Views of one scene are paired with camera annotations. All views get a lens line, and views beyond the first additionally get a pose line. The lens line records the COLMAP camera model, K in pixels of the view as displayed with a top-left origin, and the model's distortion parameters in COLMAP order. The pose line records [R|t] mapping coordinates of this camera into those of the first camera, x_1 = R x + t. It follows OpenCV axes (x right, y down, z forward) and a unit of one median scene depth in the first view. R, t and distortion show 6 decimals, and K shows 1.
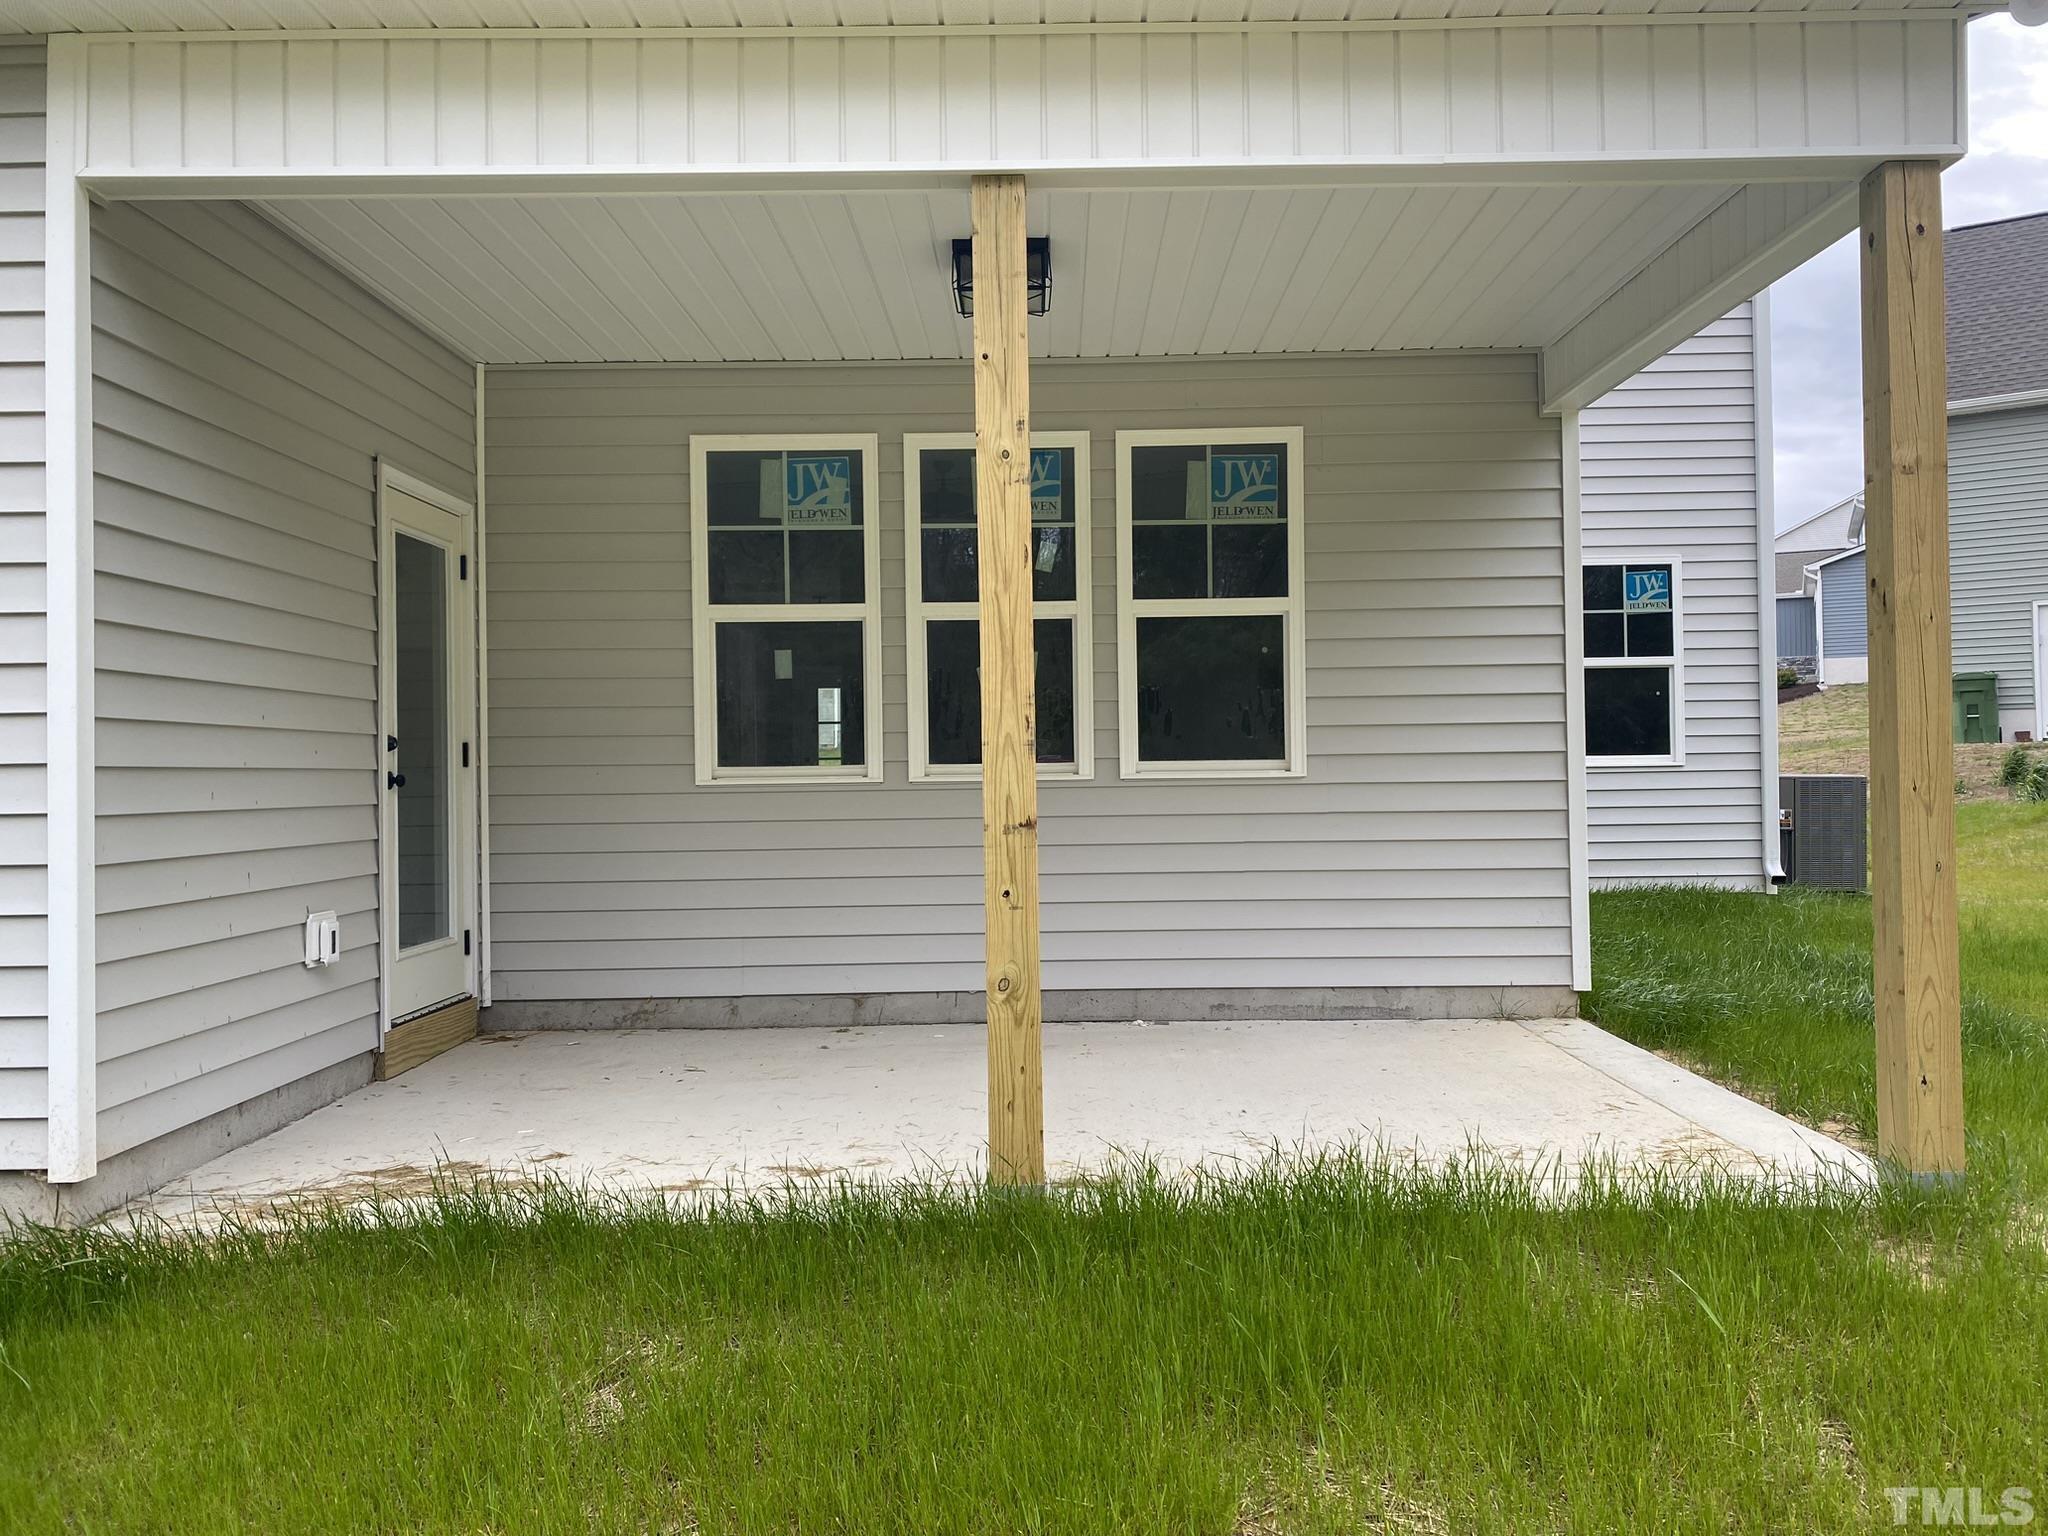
lens RADIAL K [[1567.6, 0, 1025.1], [0, 1567.6, 750.4], [0, 0, 1]] dist [0.035951, -0.039214]
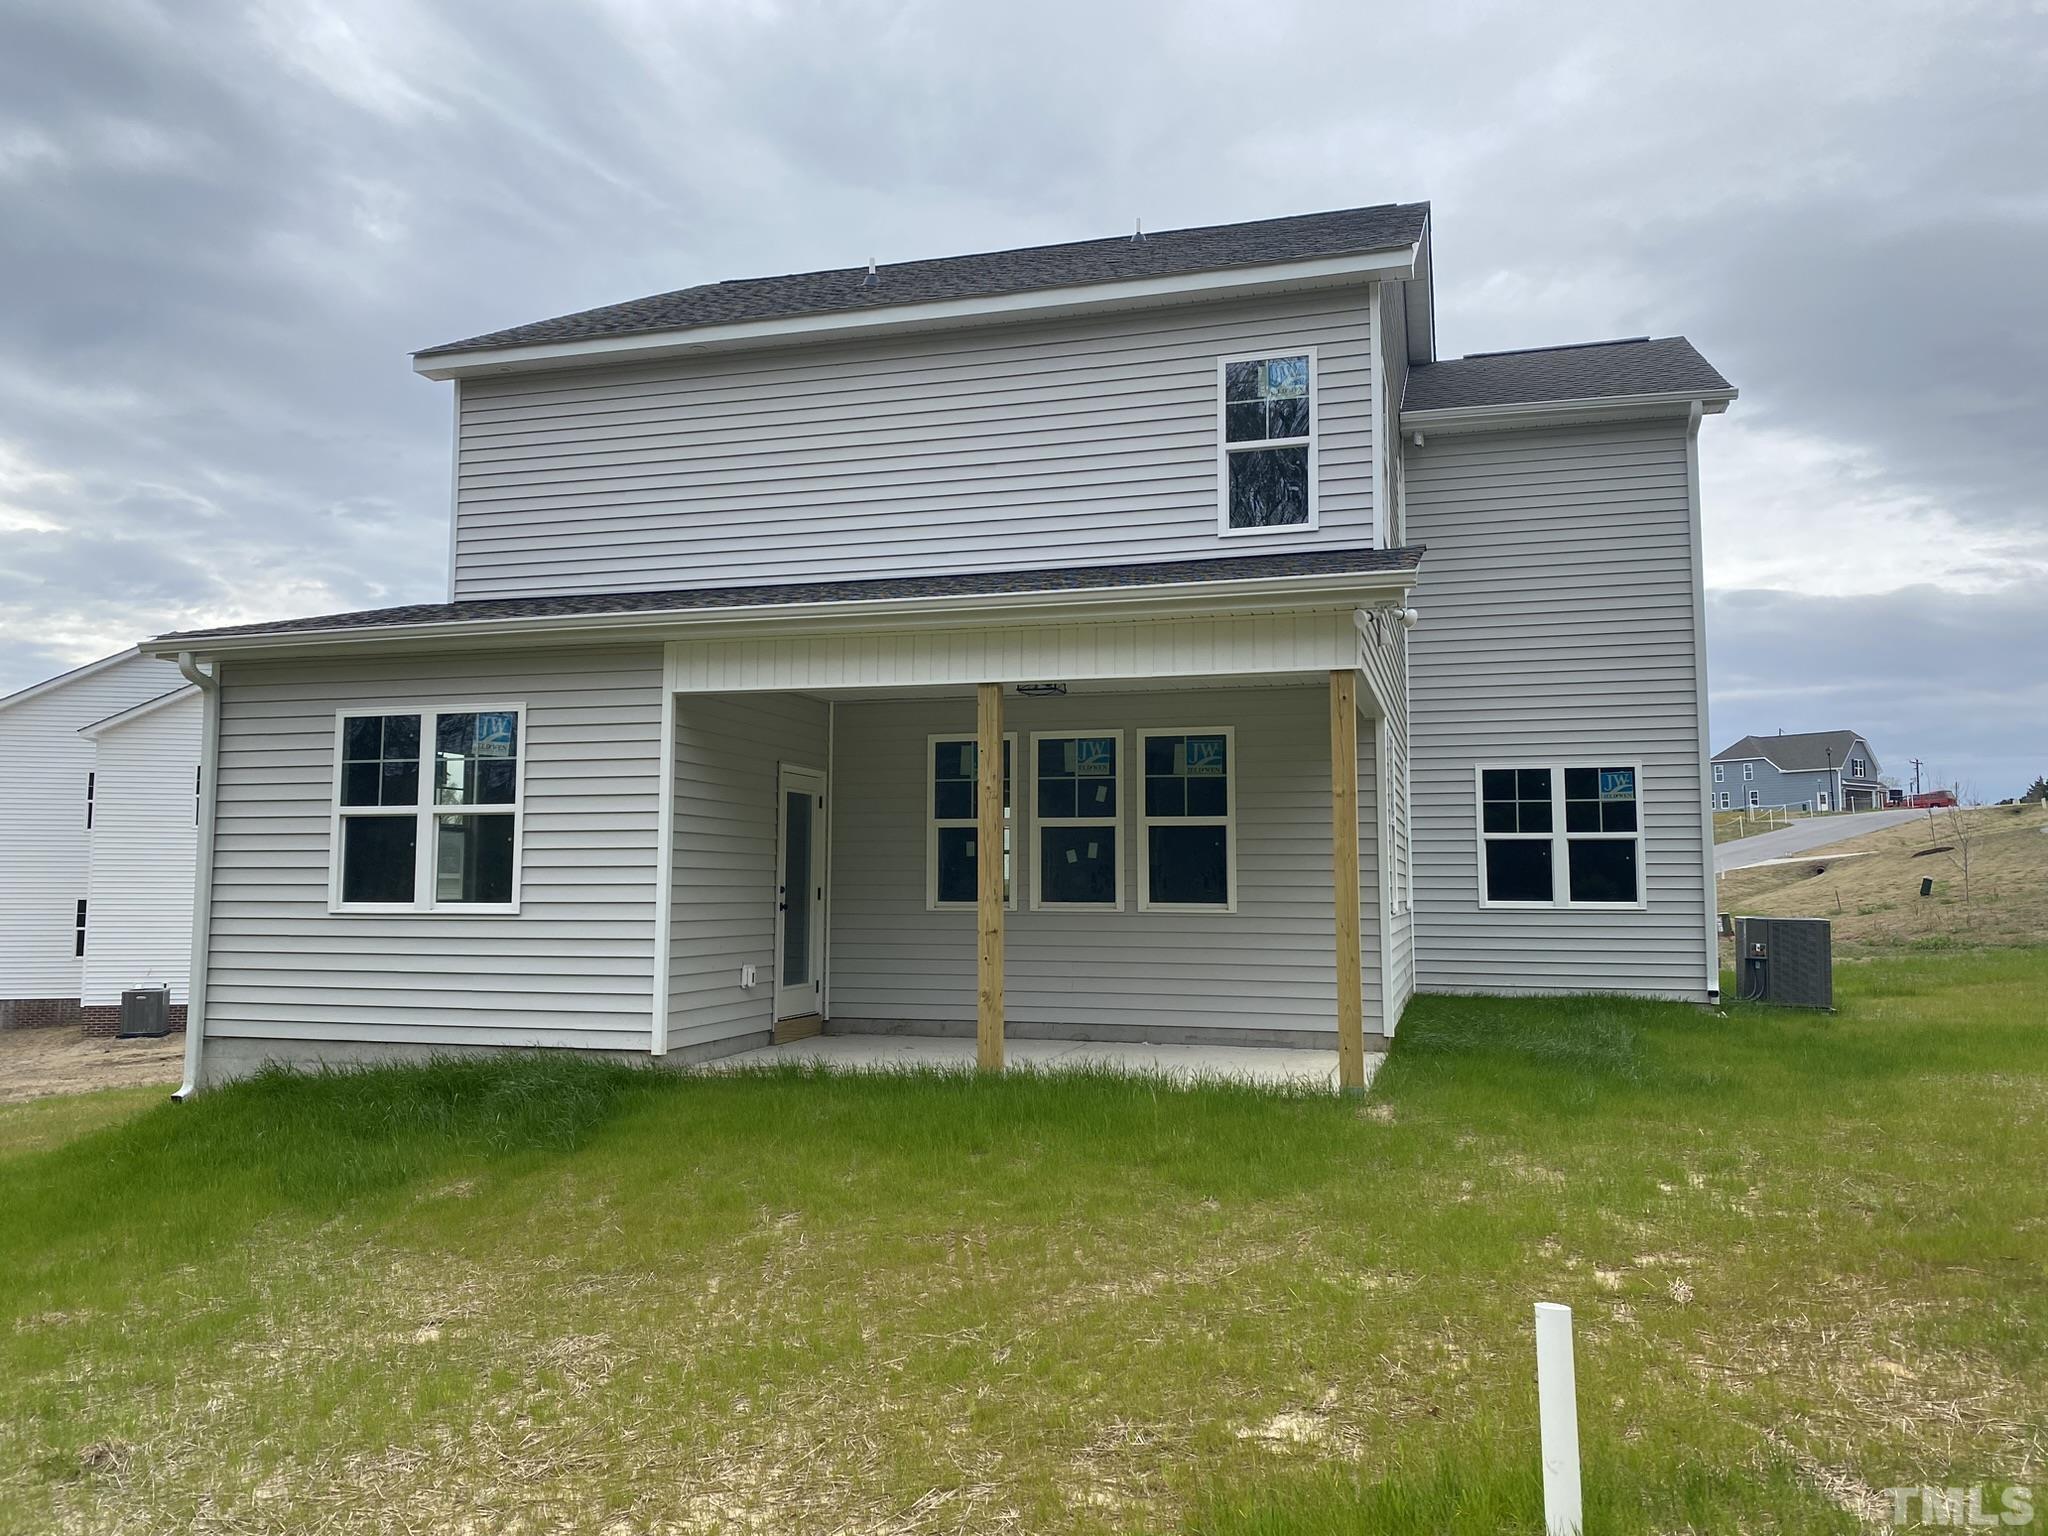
lens RADIAL K [[1526.9, 0, 985.8], [0, 1526.9, 726.0], [0, 0, 1]] dist [0.165692, -0.312731]
pose [[0.957903, -0.014719, -0.286713, 0.418423], [-0.011450, 0.995931, -0.089385, -0.037642], [0.286862, 0.088905, 0.953838, -0.841942]]
